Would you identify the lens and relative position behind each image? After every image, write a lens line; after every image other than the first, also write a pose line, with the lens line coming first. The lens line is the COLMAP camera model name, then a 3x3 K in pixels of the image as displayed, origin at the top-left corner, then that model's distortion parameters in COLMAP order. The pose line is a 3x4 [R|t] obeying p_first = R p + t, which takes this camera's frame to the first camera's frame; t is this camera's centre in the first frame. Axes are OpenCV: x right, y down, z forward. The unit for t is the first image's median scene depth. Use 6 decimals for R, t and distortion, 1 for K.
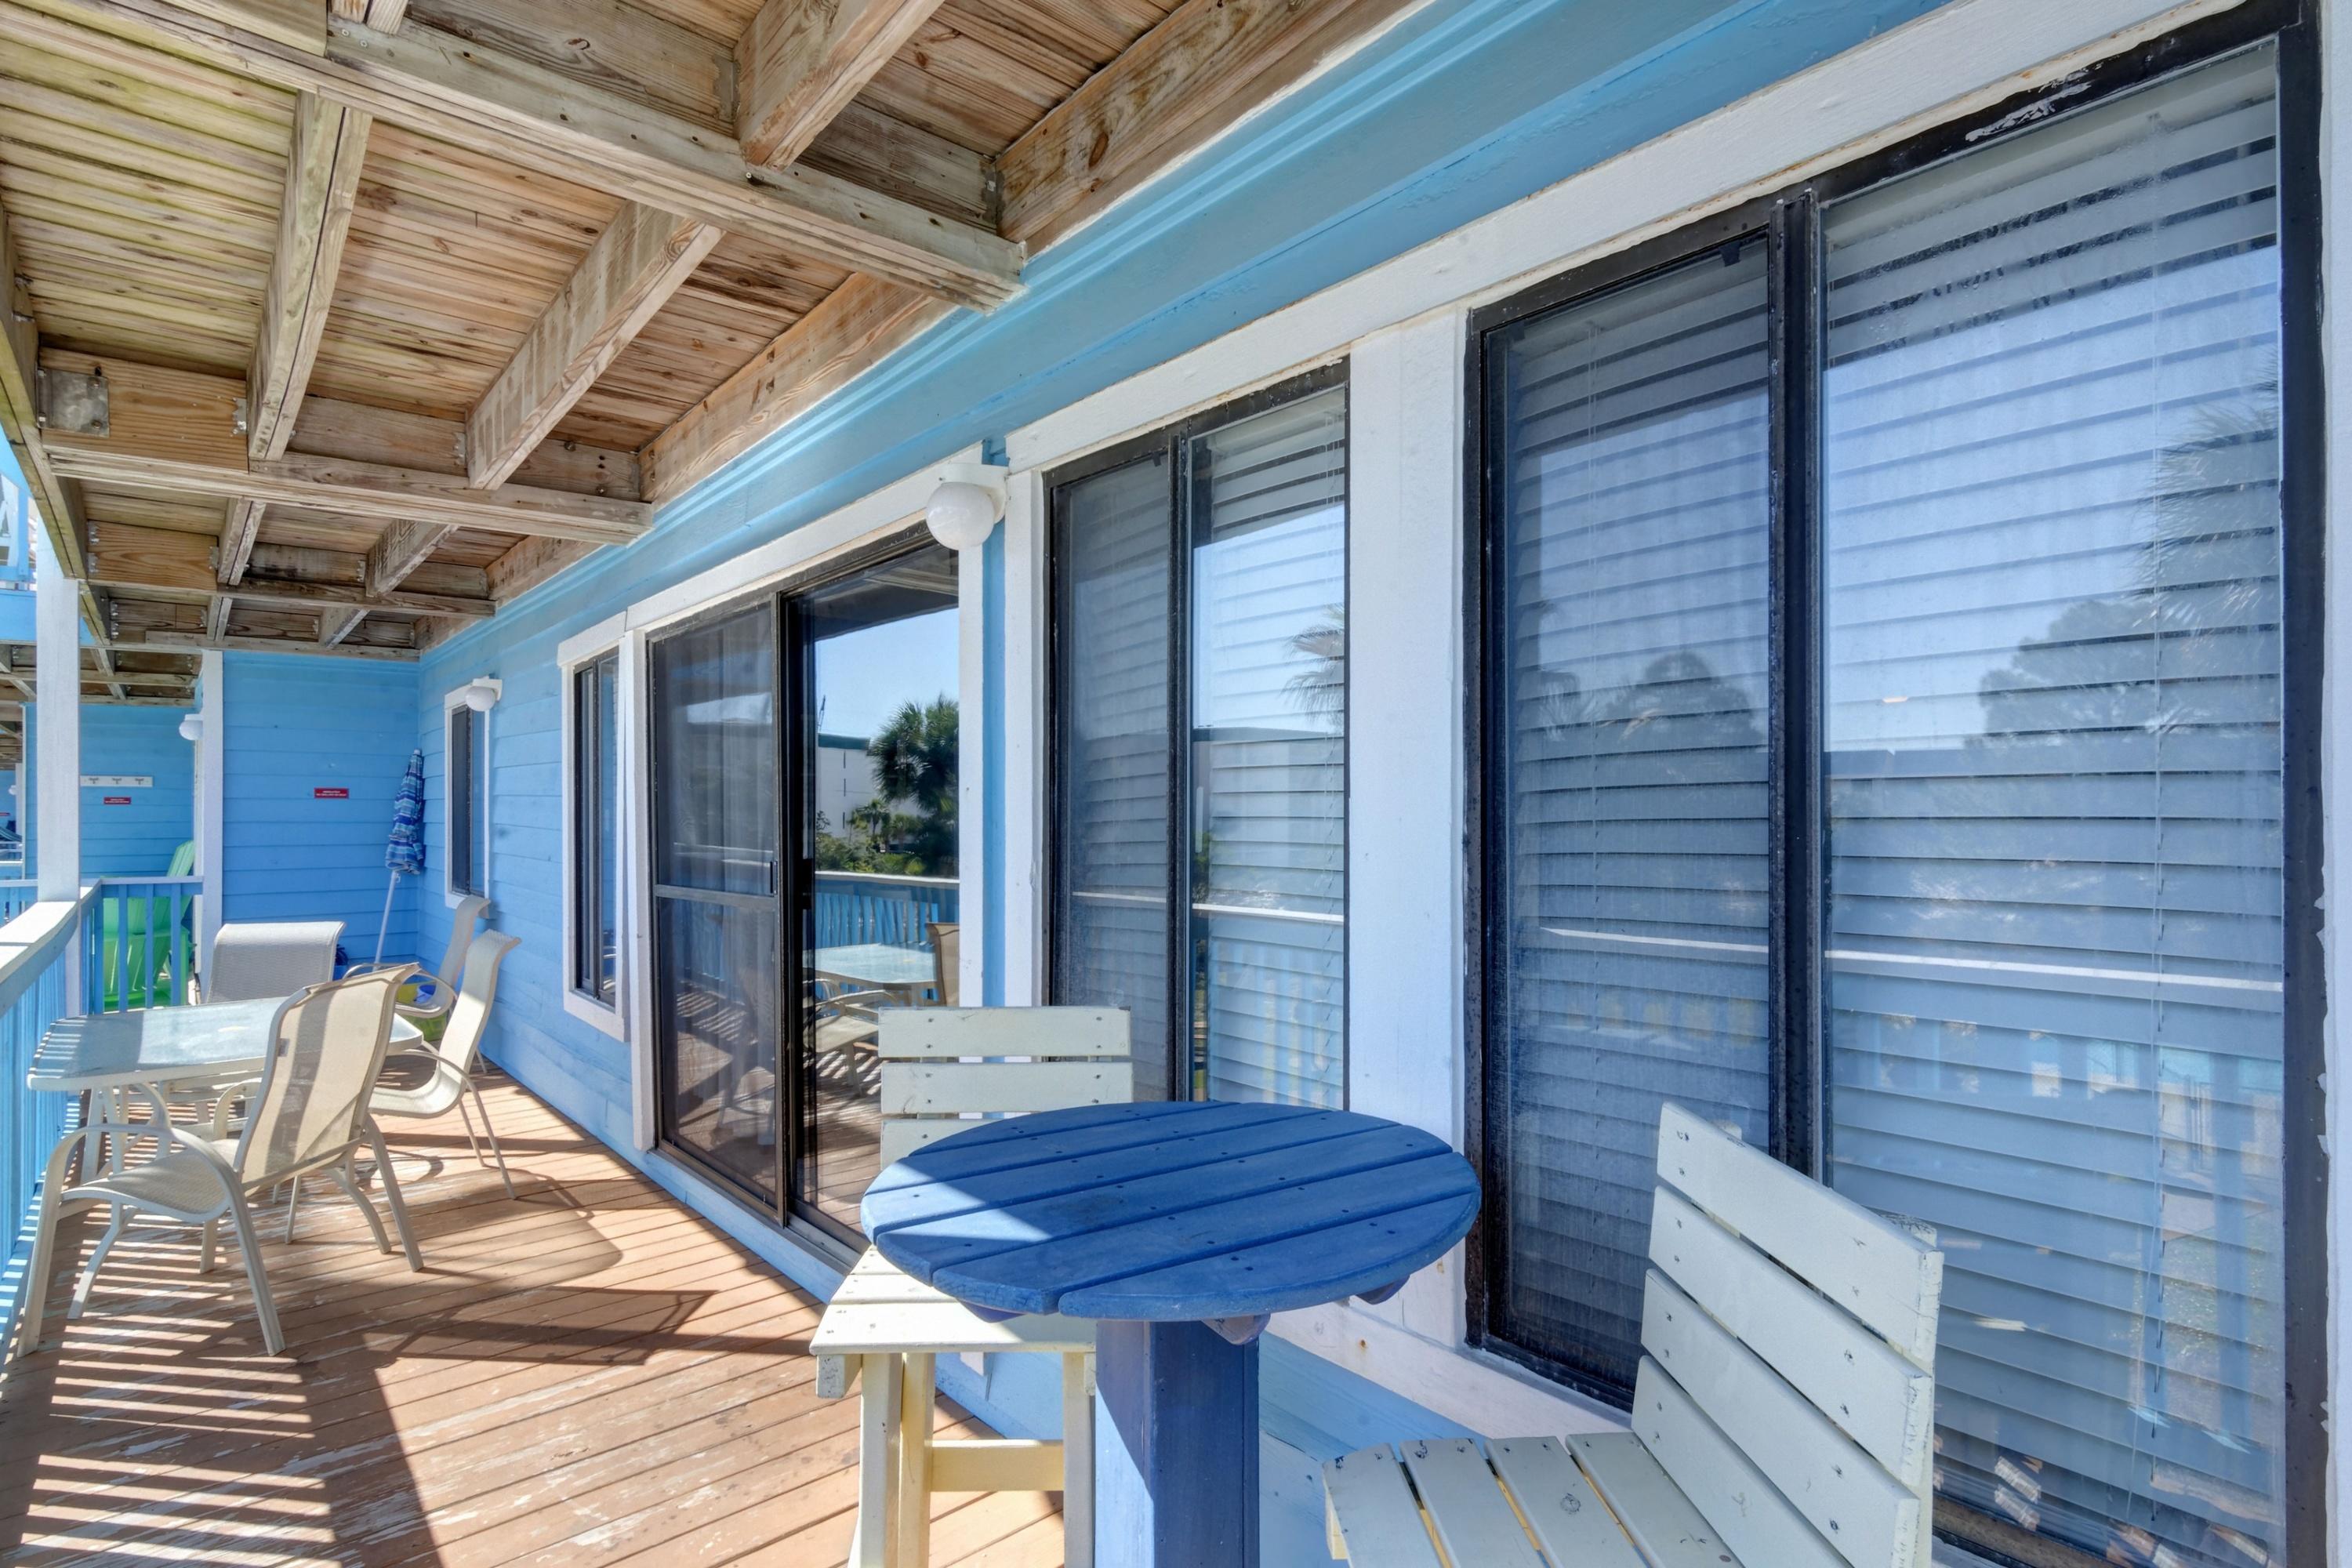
lens RADIAL K [[1147.3, 0, 1171.6], [0, 1147.3, 796.1], [0, 0, 1]] dist [-0.000048, -0.000669]
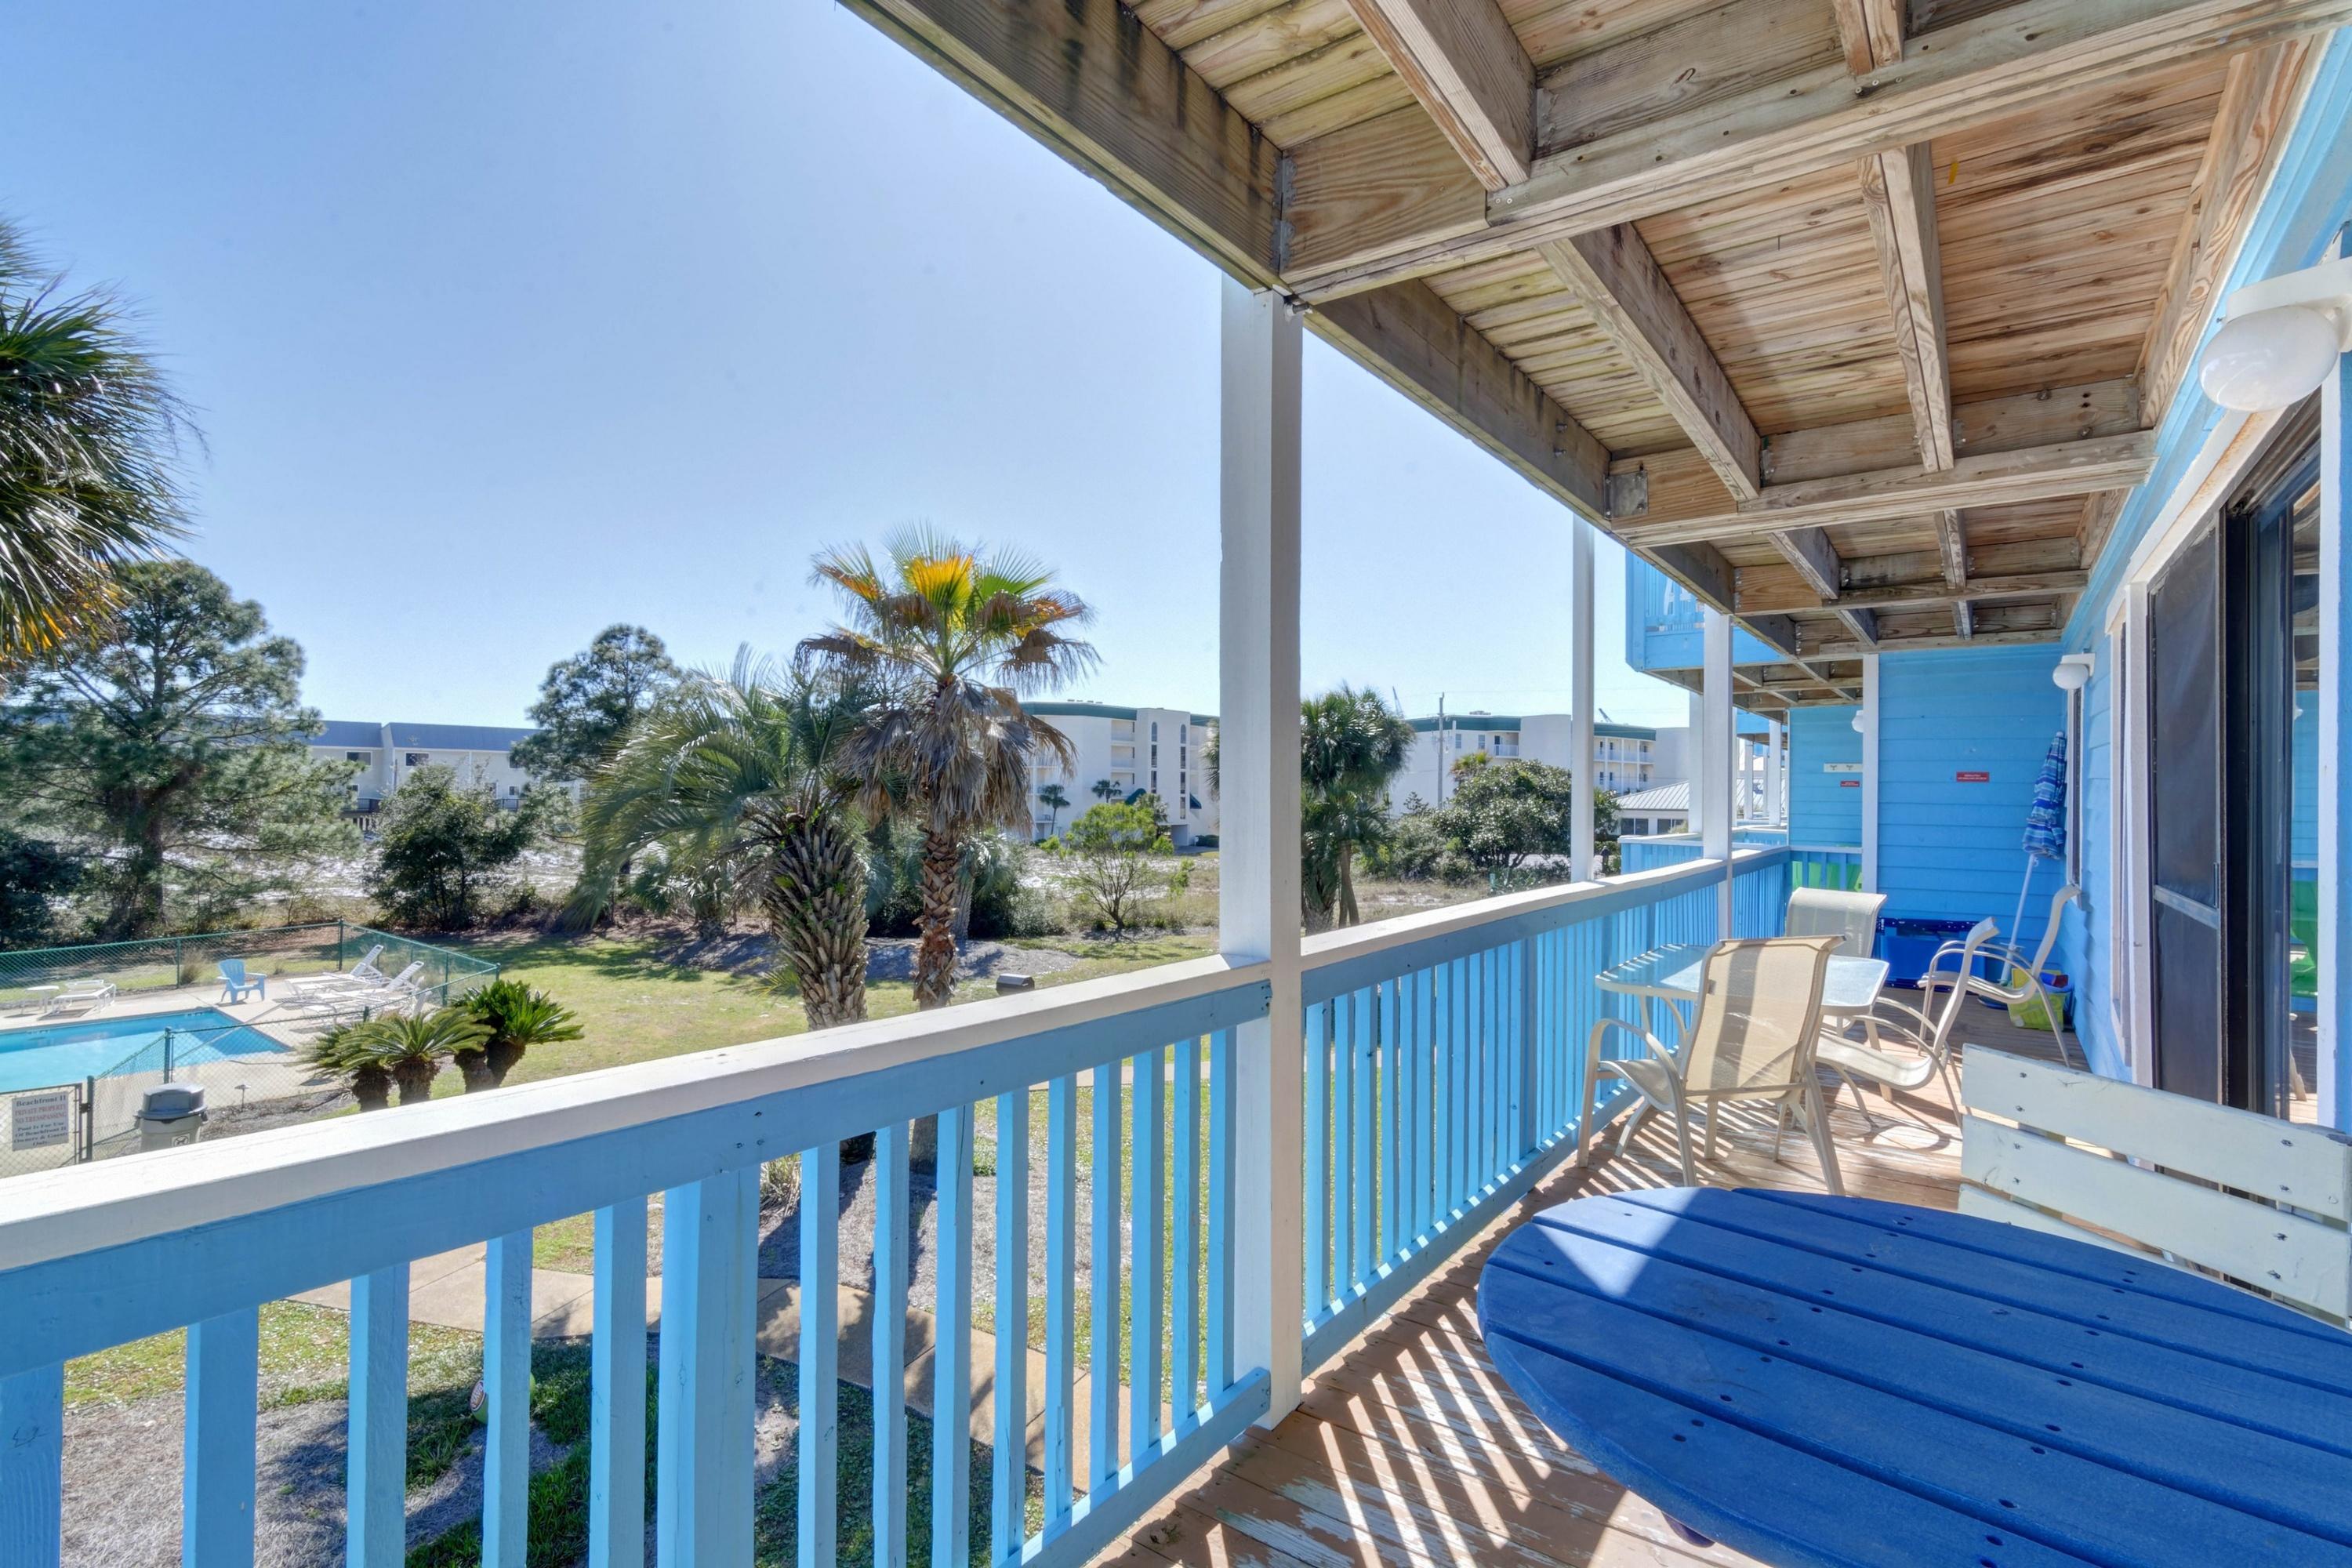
lens RADIAL K [[1119.1, 0, 1215.9], [0, 1119.1, 789.1], [0, 0, 1]] dist [0.001213, 0.000254]
pose [[0.253450, 0.006208, -0.967329, 0.167518], [0.002272, 0.999973, 0.007012, -0.000228], [0.967346, -0.003975, 0.253429, 0.135081]]
